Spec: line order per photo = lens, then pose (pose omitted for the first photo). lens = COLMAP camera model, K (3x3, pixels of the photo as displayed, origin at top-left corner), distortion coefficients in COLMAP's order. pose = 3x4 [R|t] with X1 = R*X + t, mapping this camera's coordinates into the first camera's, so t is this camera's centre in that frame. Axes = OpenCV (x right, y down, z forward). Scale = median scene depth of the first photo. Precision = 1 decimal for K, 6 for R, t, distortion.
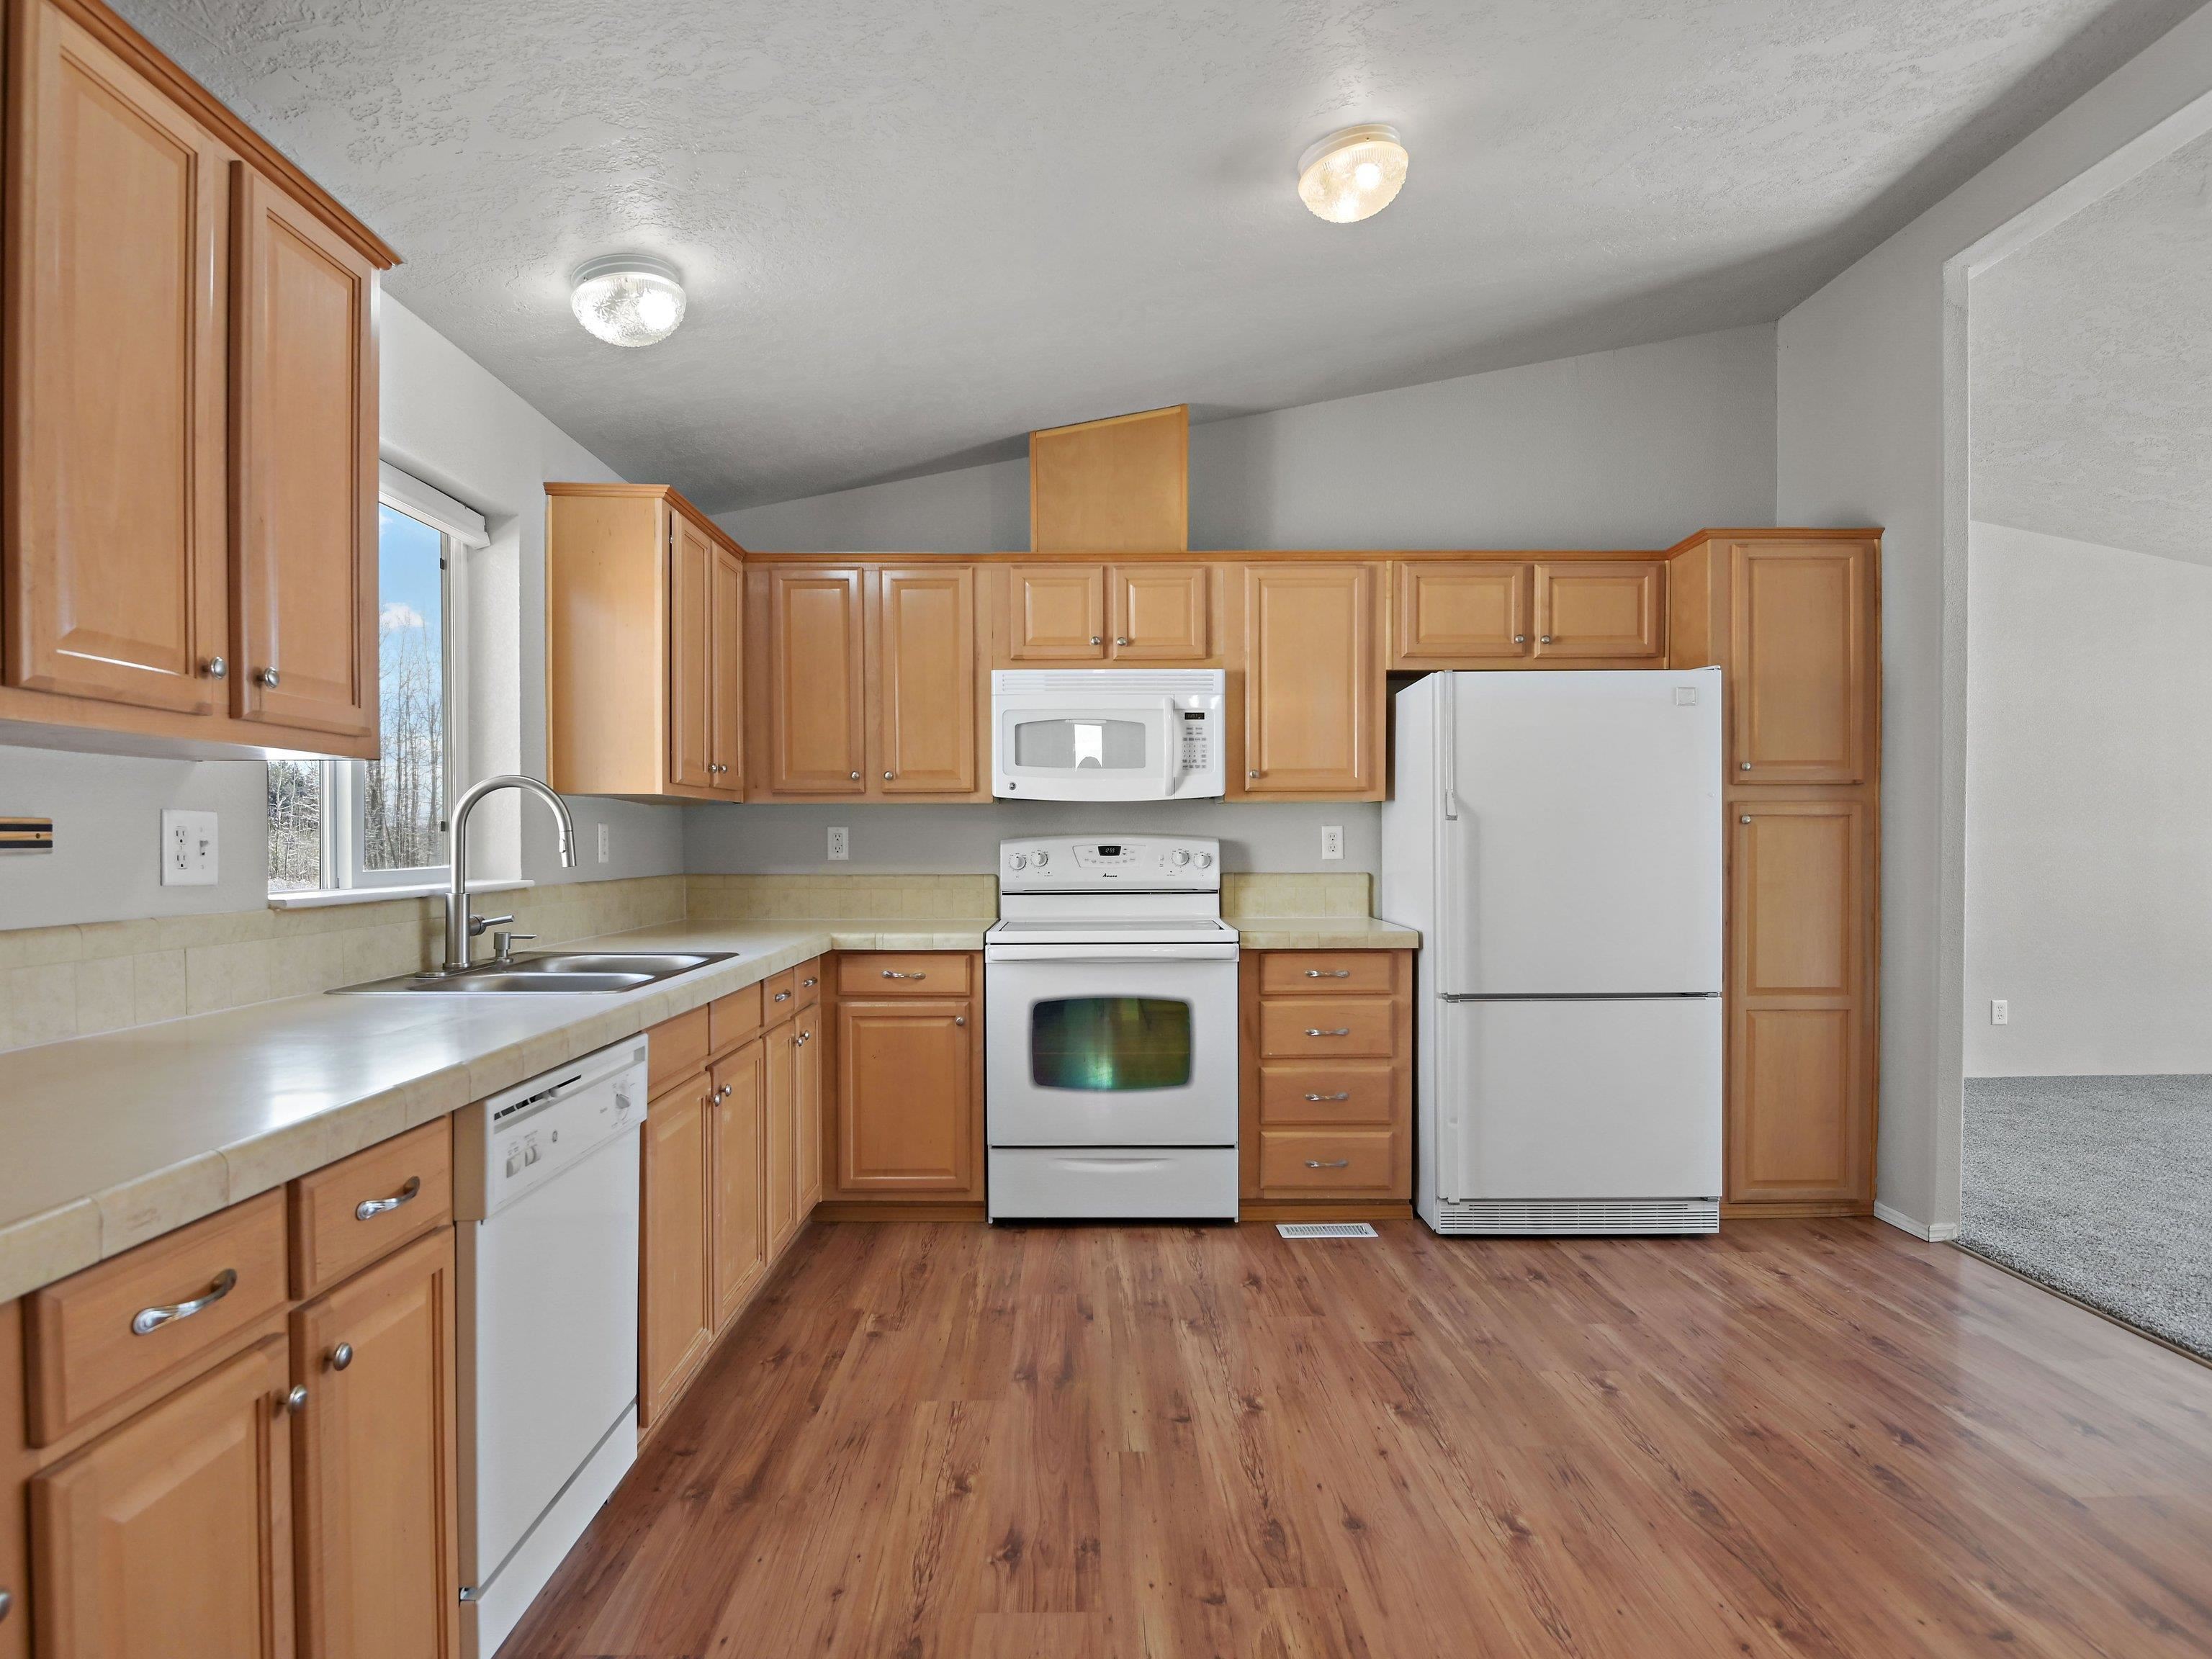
lens RADIAL K [[1263.7, 0, 1100.3], [0, 1263.7, 859.2], [0, 0, 1]] dist [-0.007837, -0.011874]
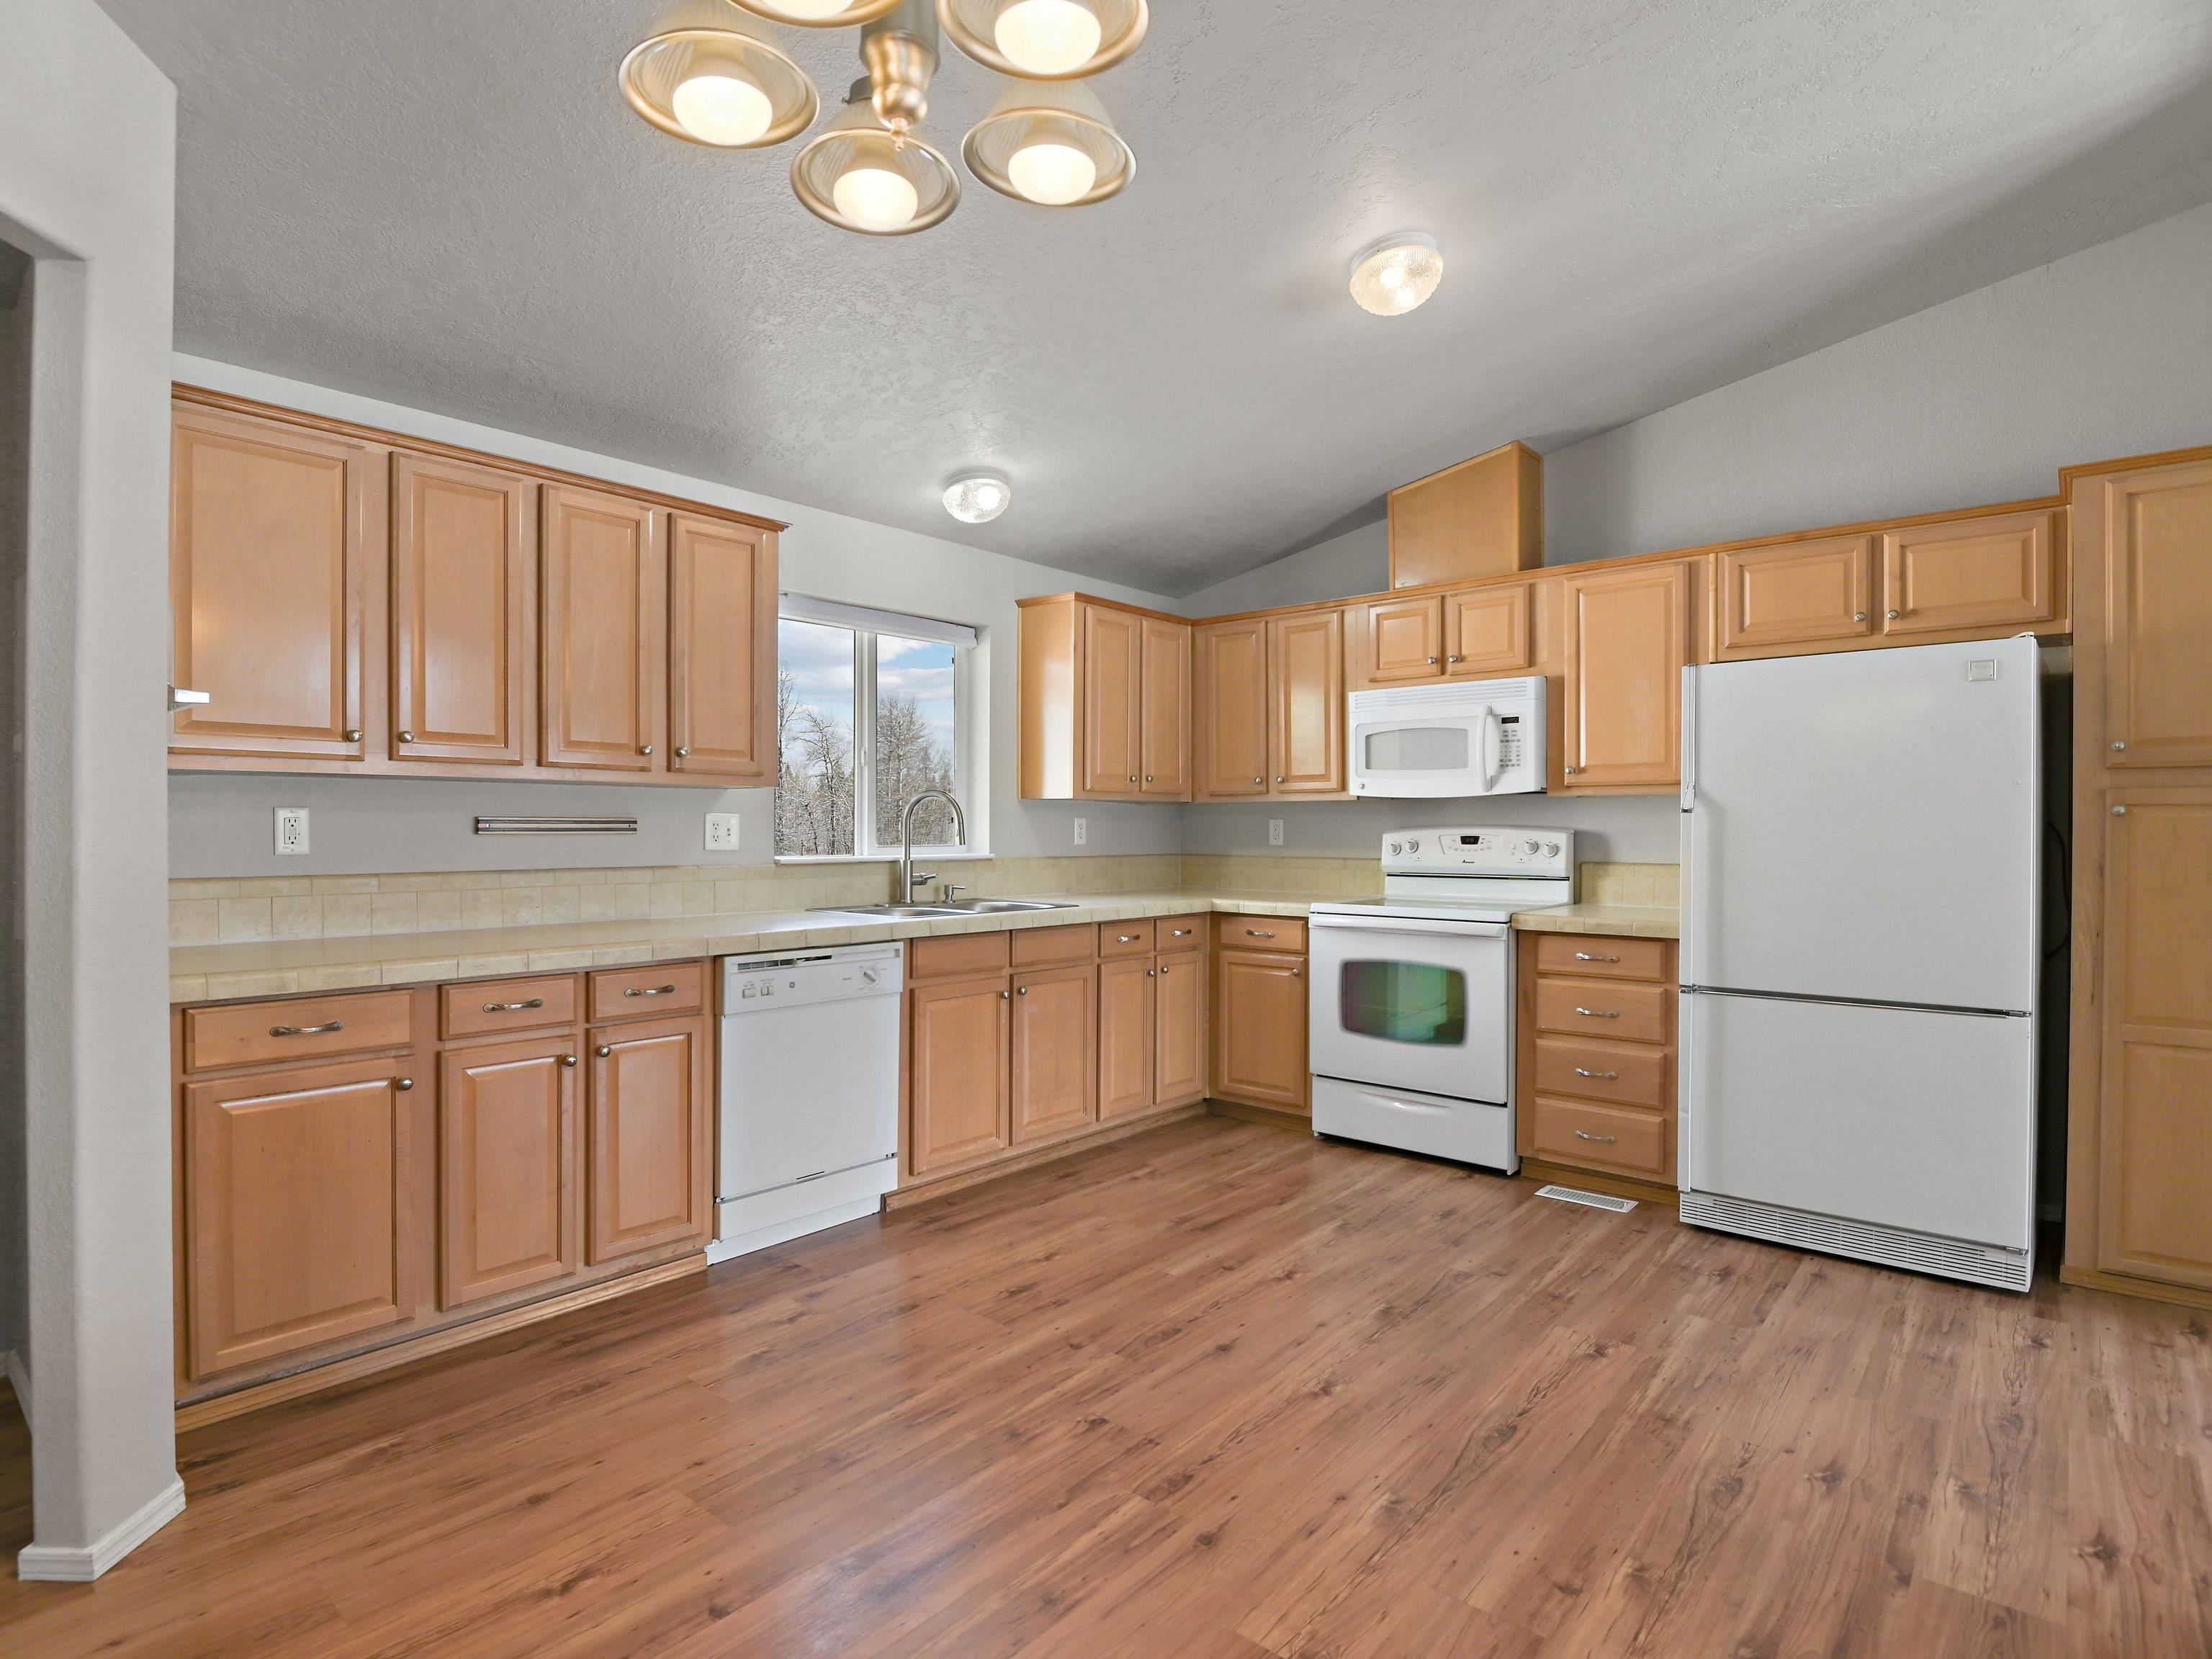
lens RADIAL K [[1146.1, 0, 1111.1], [0, 1146.1, 841.9], [0, 0, 1]] dist [-0.011265, -0.007984]
pose [[0.753939, 0.011568, -0.656843, 0.508173], [-0.014159, 0.999899, 0.001358, -0.002222], [0.656792, 0.008277, 0.754026, 0.006743]]
